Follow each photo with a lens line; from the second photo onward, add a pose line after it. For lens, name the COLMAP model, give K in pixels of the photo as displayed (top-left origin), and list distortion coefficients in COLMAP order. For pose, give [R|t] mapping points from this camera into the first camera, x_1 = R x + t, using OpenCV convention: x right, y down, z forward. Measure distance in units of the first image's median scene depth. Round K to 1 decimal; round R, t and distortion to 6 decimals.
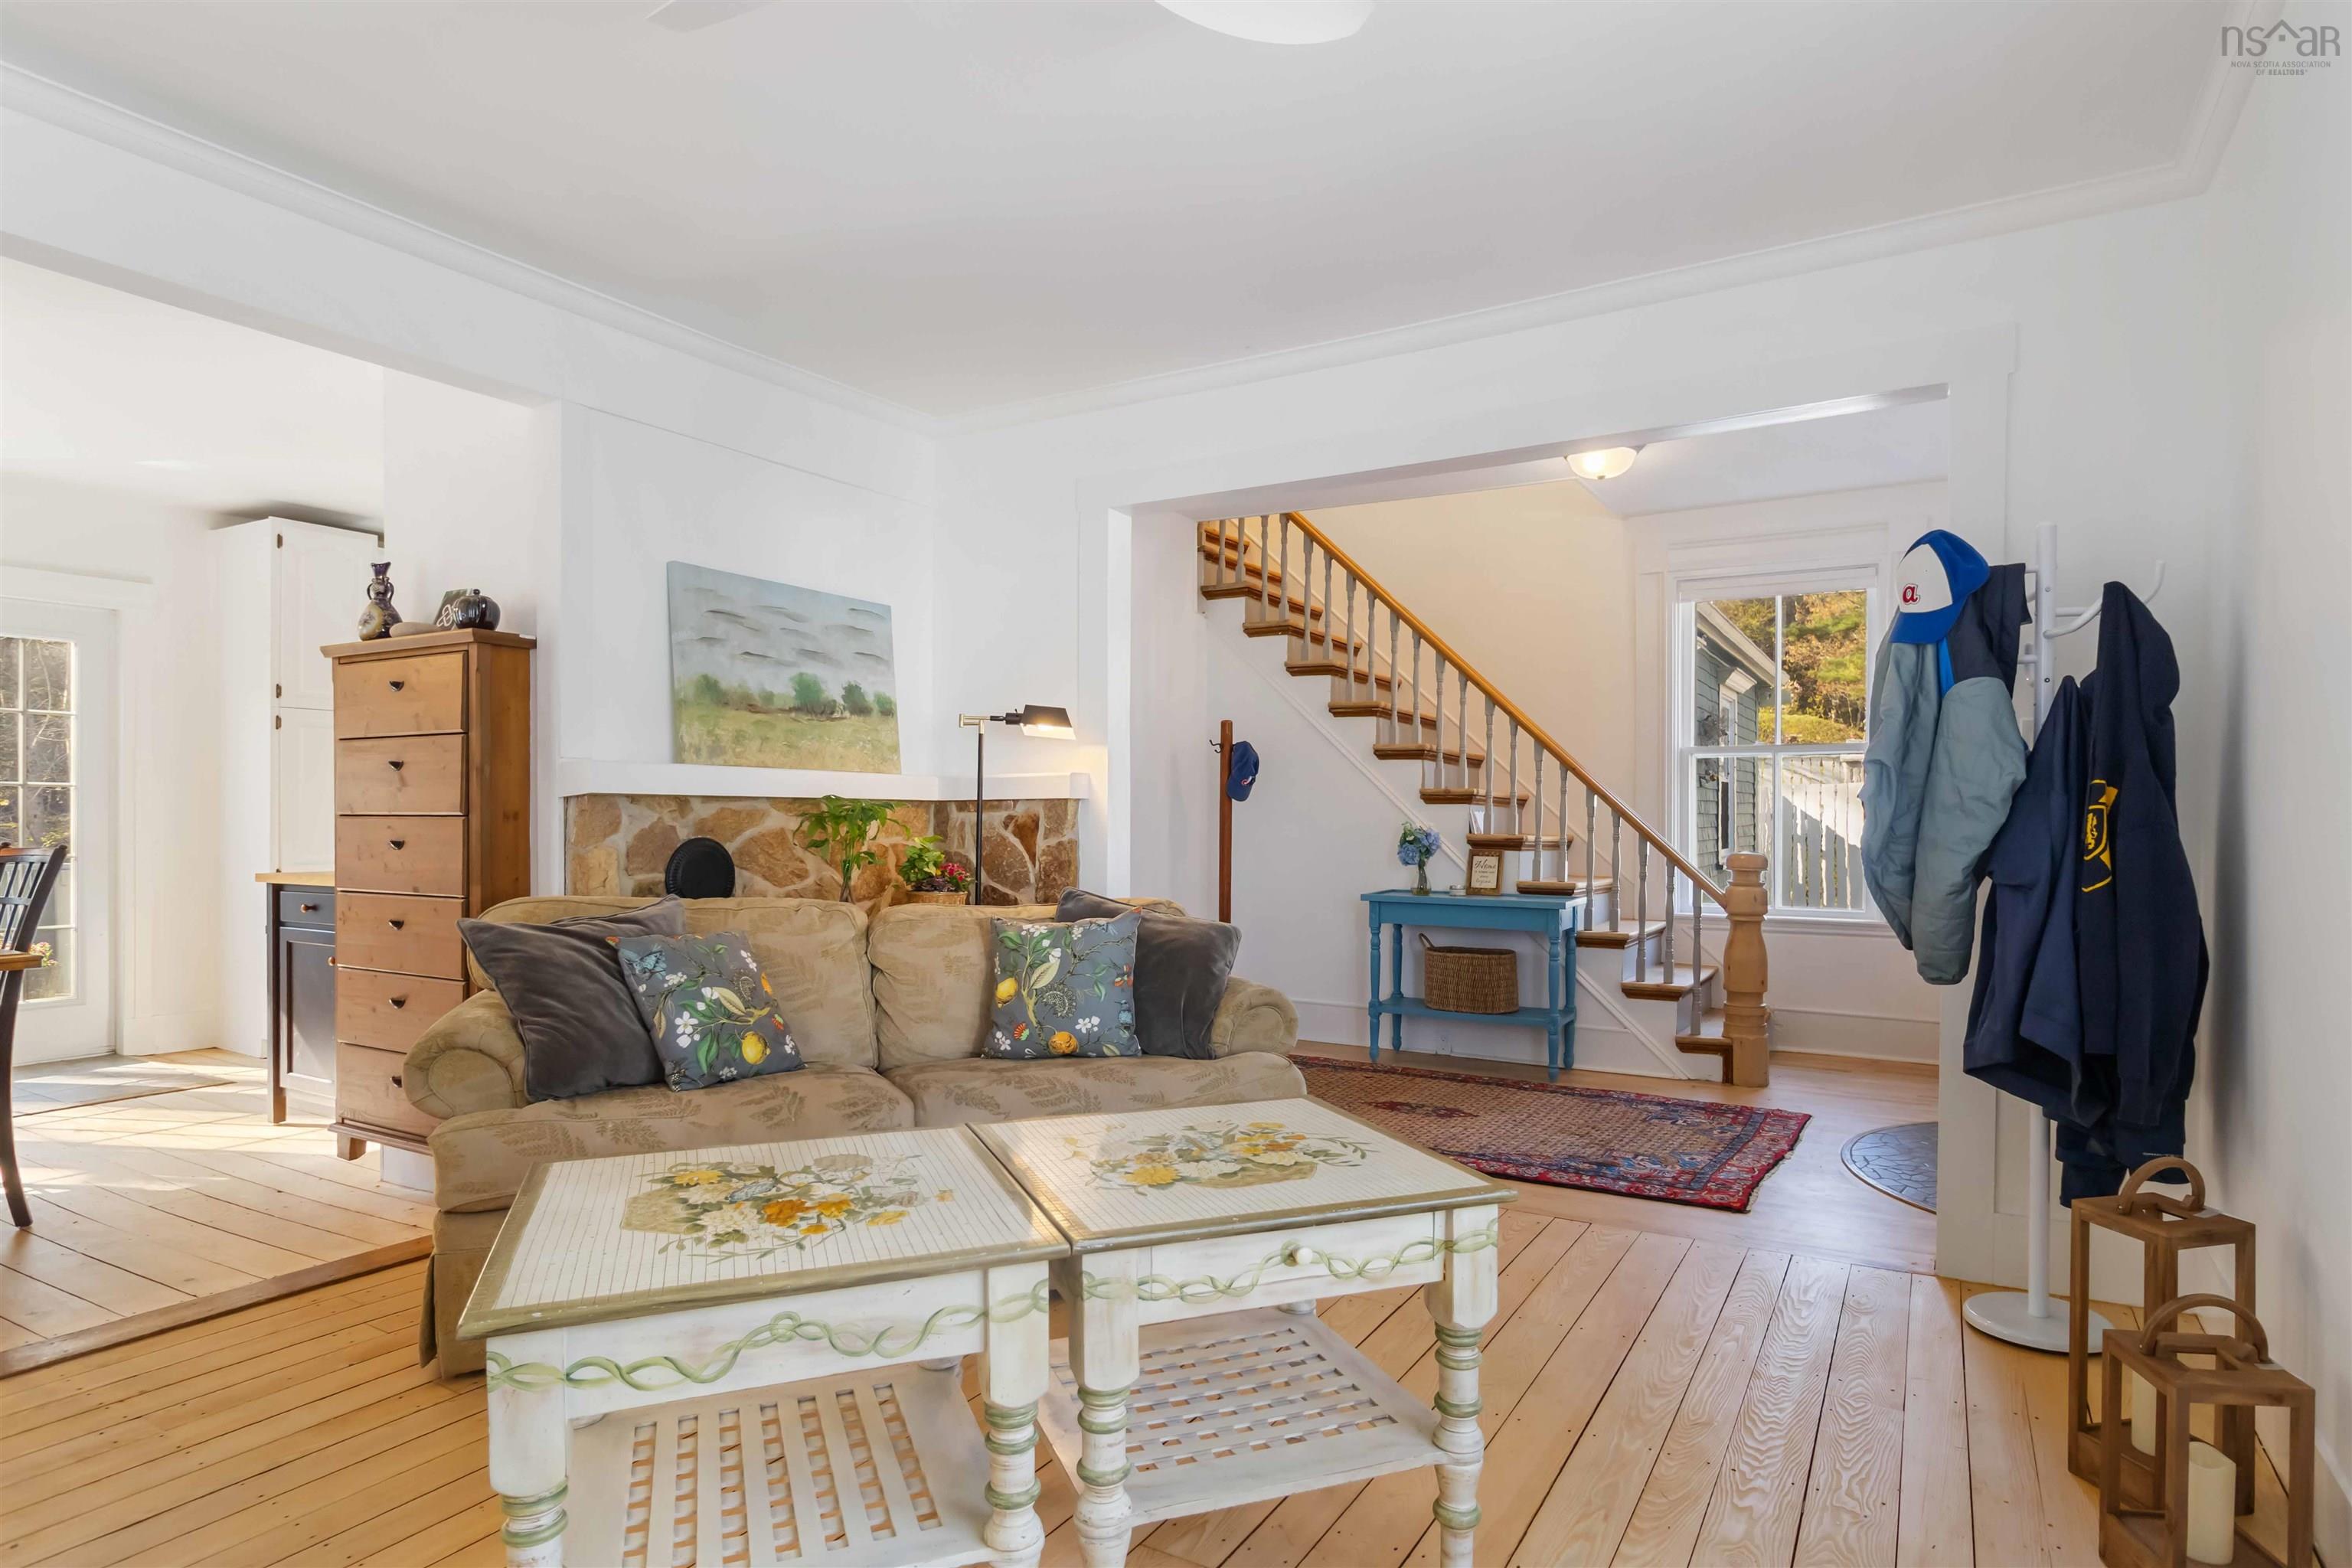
lens RADIAL K [[1278.8, 0, 1176.0], [0, 1278.8, 784.0], [0, 0, 1]] dist [0.000687, -0.000463]
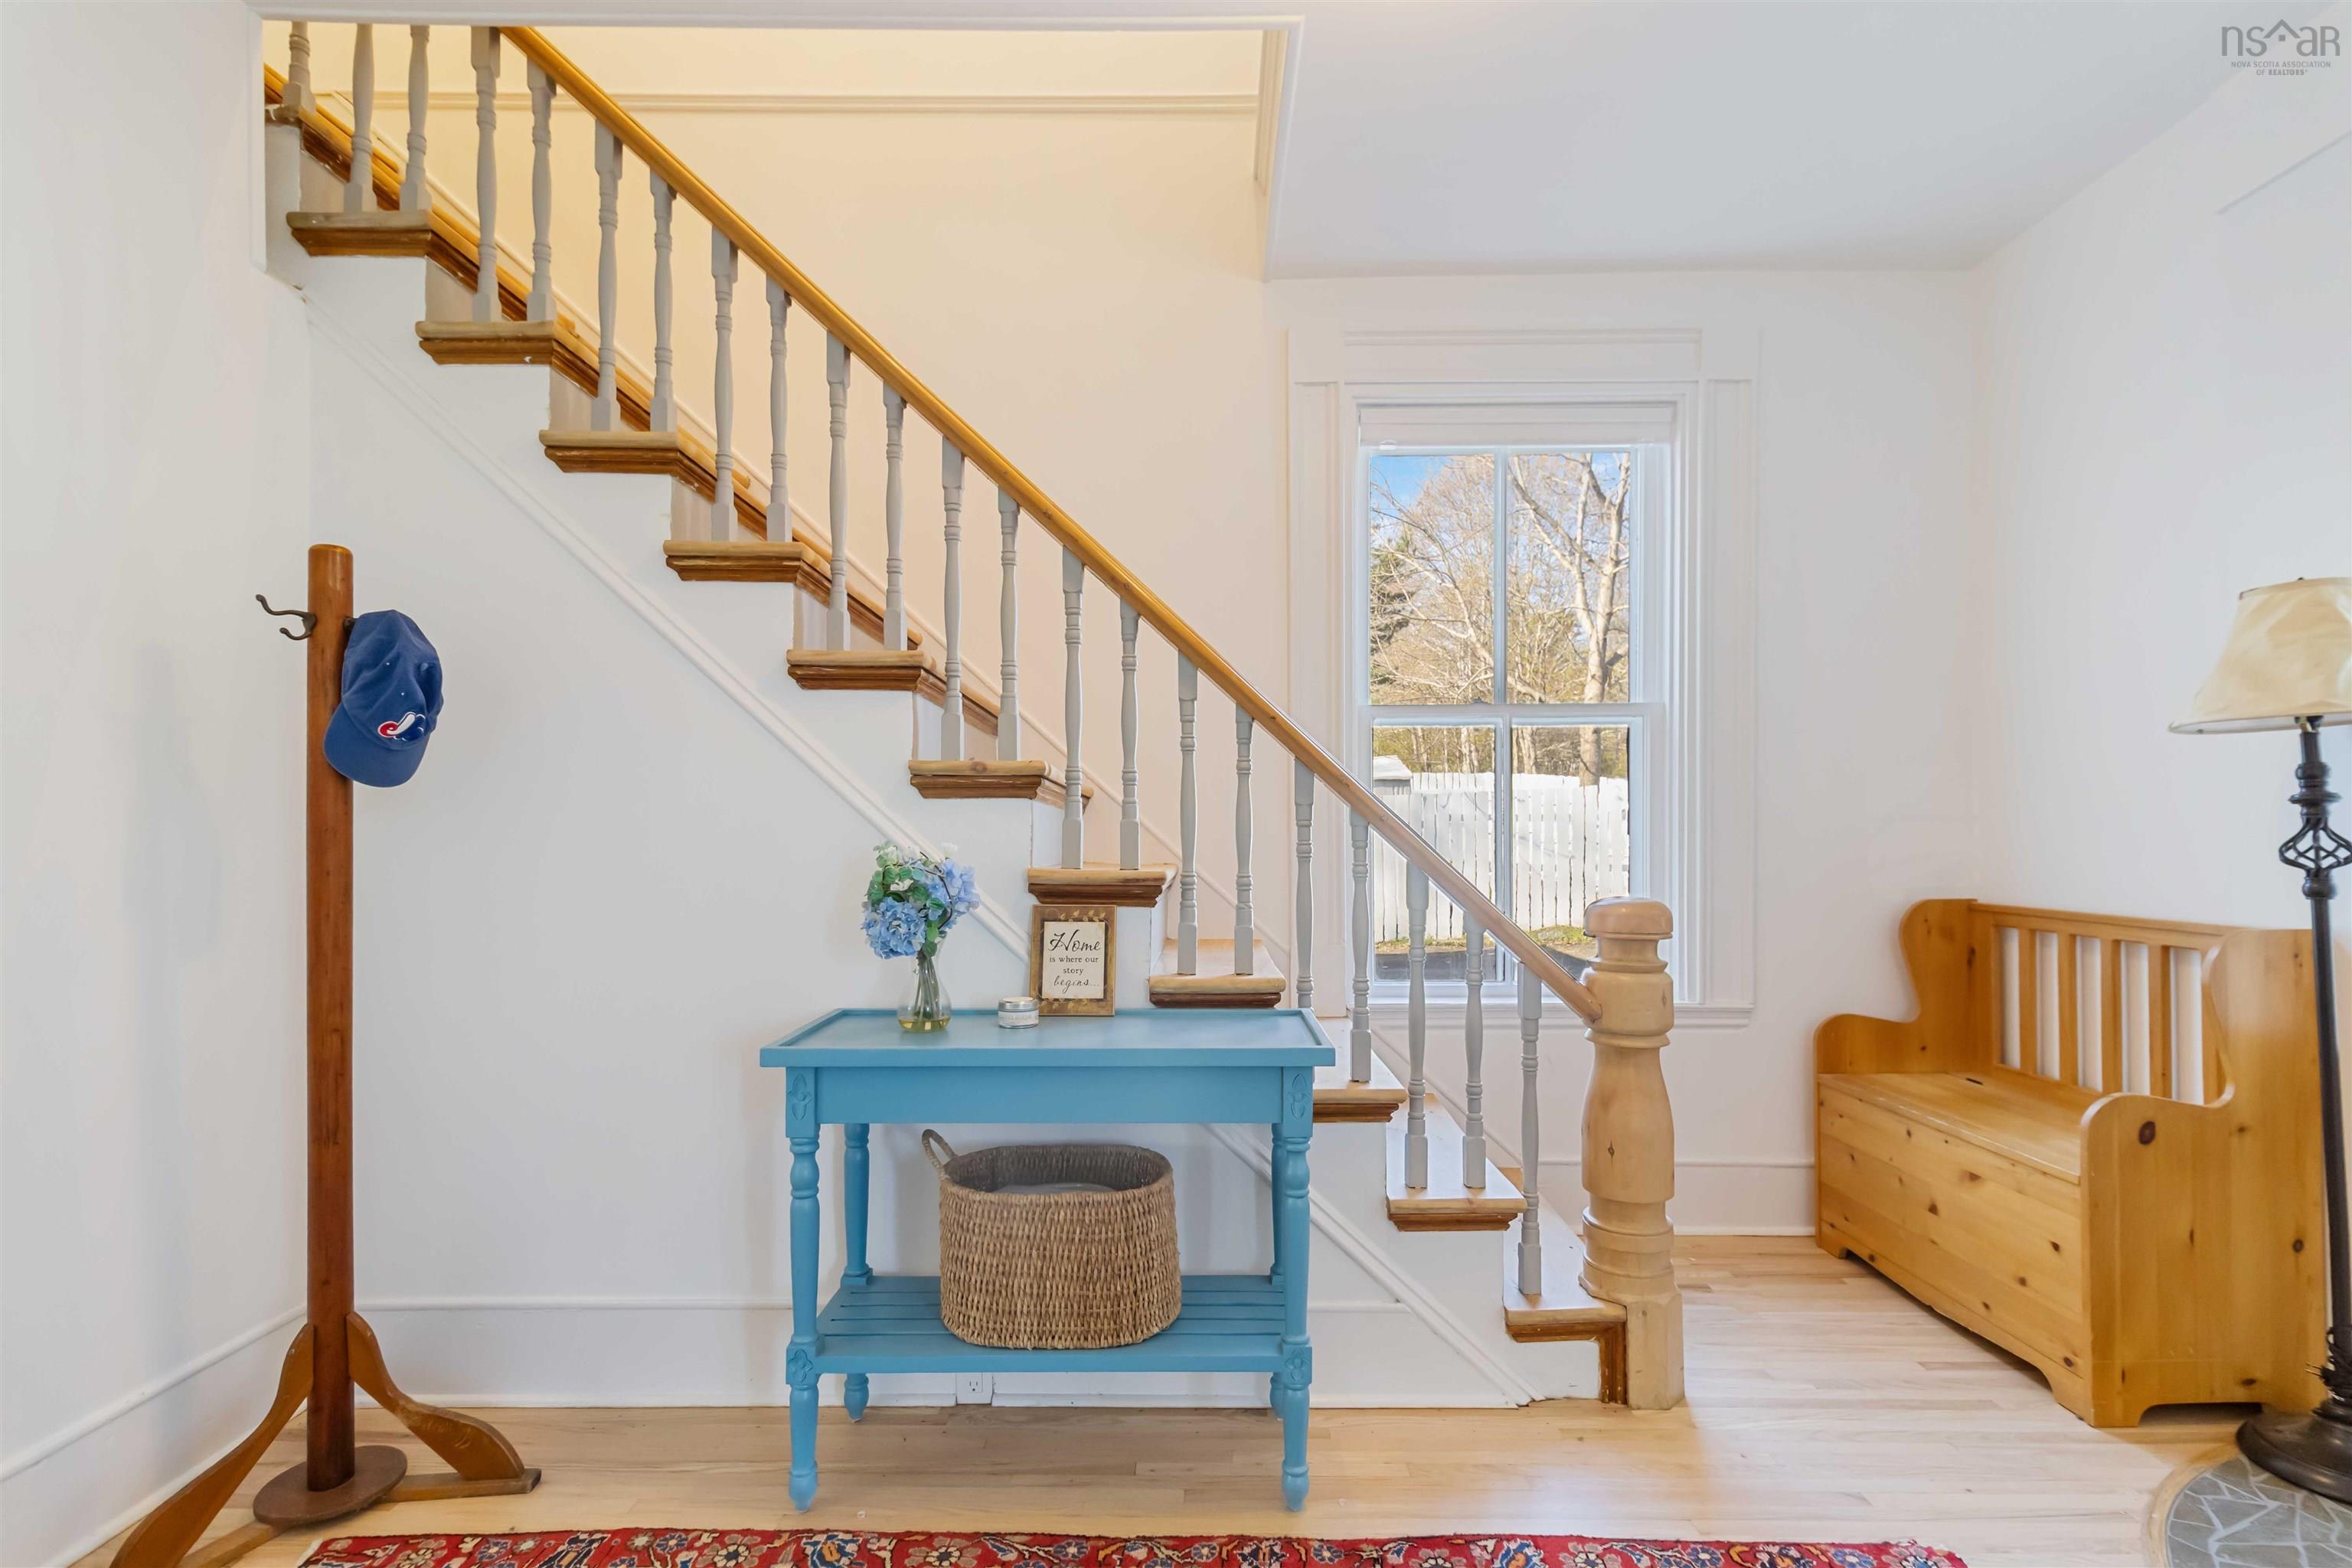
lens RADIAL K [[1121.3, 0, 1201.1], [0, 1121.3, 839.7], [0, 0, 1]] dist [0.003097, 0.001518]
pose [[0.855681, -0.007850, 0.517444, 0.085755], [-0.006374, 0.999649, 0.025706, 0.019412], [-0.517464, -0.025294, 0.855331, 0.651647]]
